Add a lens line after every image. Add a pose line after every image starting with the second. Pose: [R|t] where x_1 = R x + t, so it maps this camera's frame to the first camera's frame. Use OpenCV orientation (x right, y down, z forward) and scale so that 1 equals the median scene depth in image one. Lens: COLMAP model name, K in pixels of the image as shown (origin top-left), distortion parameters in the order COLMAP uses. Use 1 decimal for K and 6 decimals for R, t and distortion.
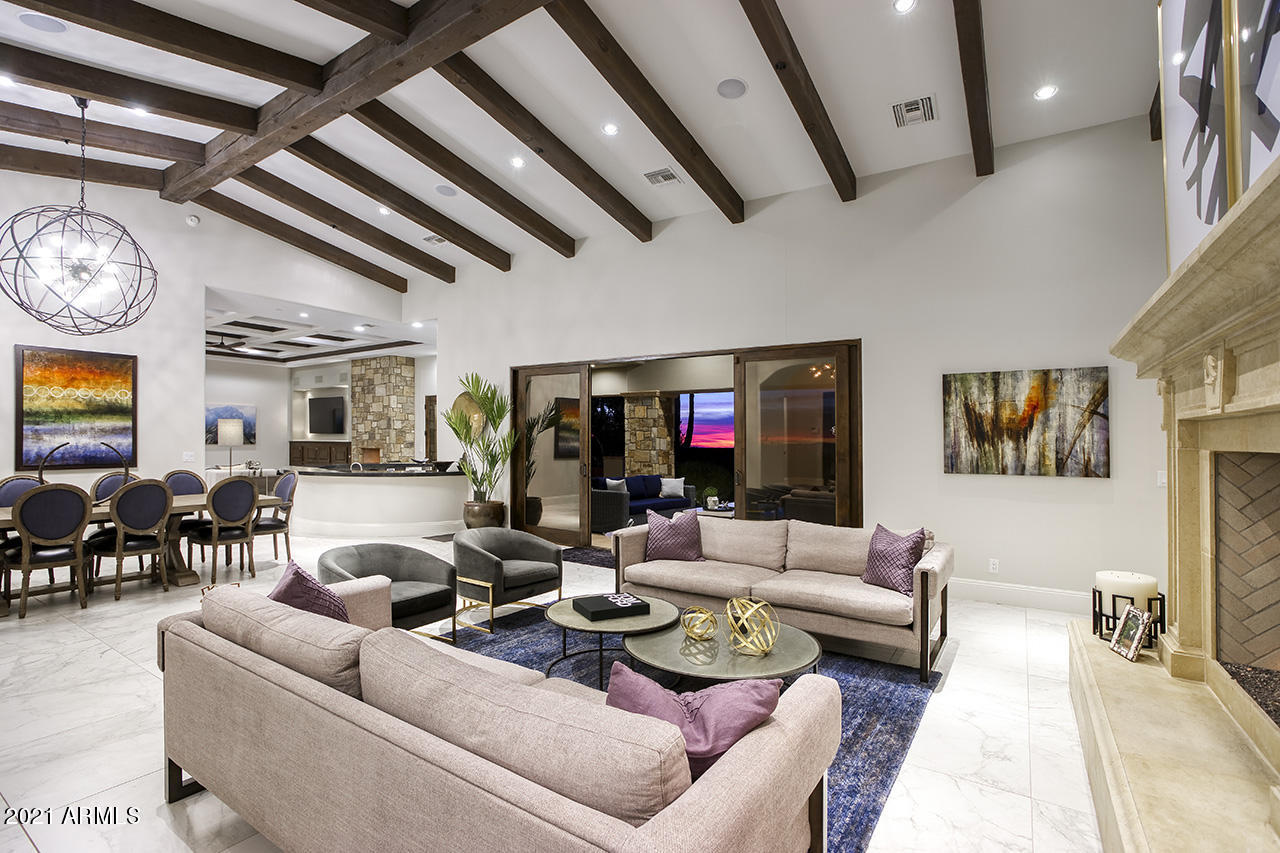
lens RADIAL K [[582.2, 0, 640.0], [0, 582.2, 426.5], [0, 0, 1]] dist [-0.011741, 0.000362]
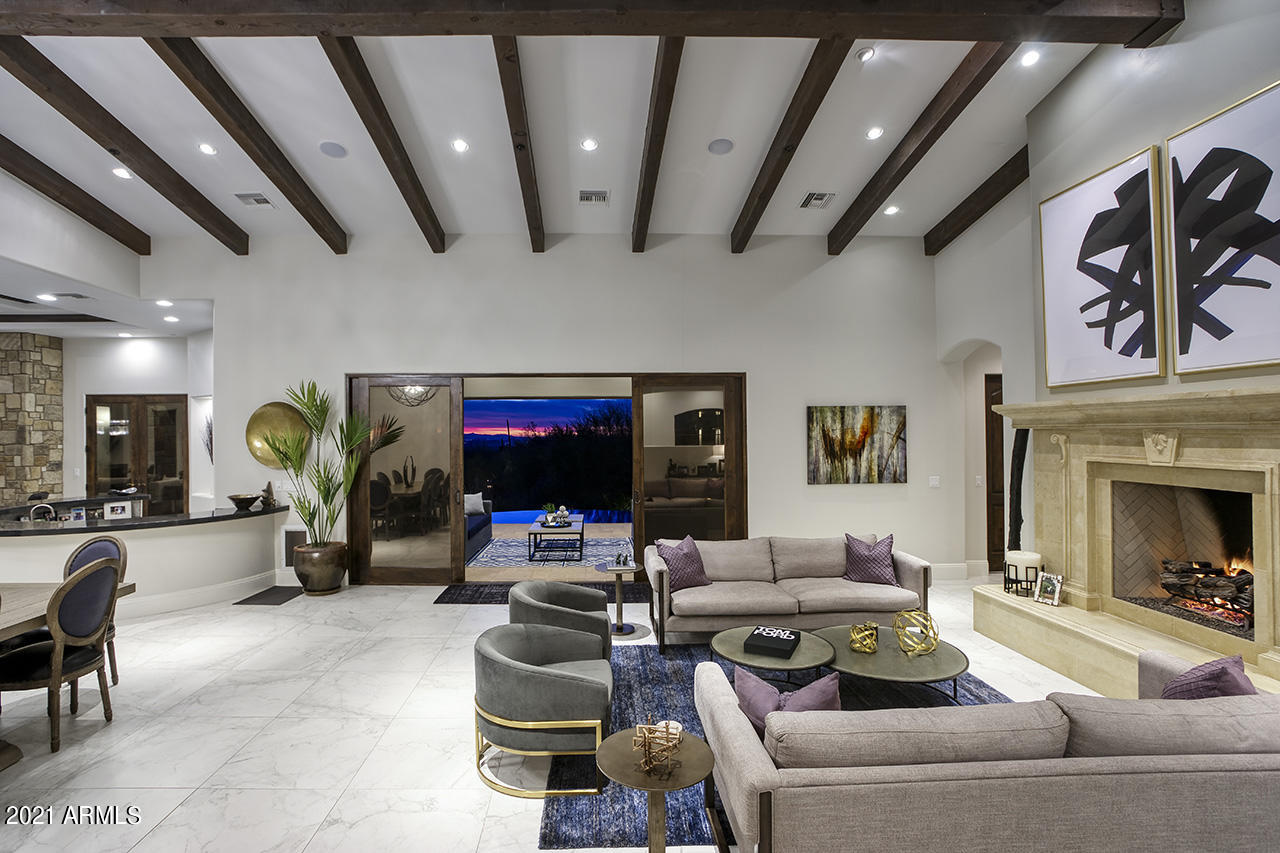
lens RADIAL K [[599.7, 0, 608.3], [0, 599.7, 414.8], [0, 0, 1]] dist [-0.021372, 0.000295]
pose [[0.824612, 0.006917, 0.565657, -0.596342], [-0.004230, 0.999973, -0.006062, -0.063689], [-0.565683, 0.002606, 0.824618, 0.175880]]
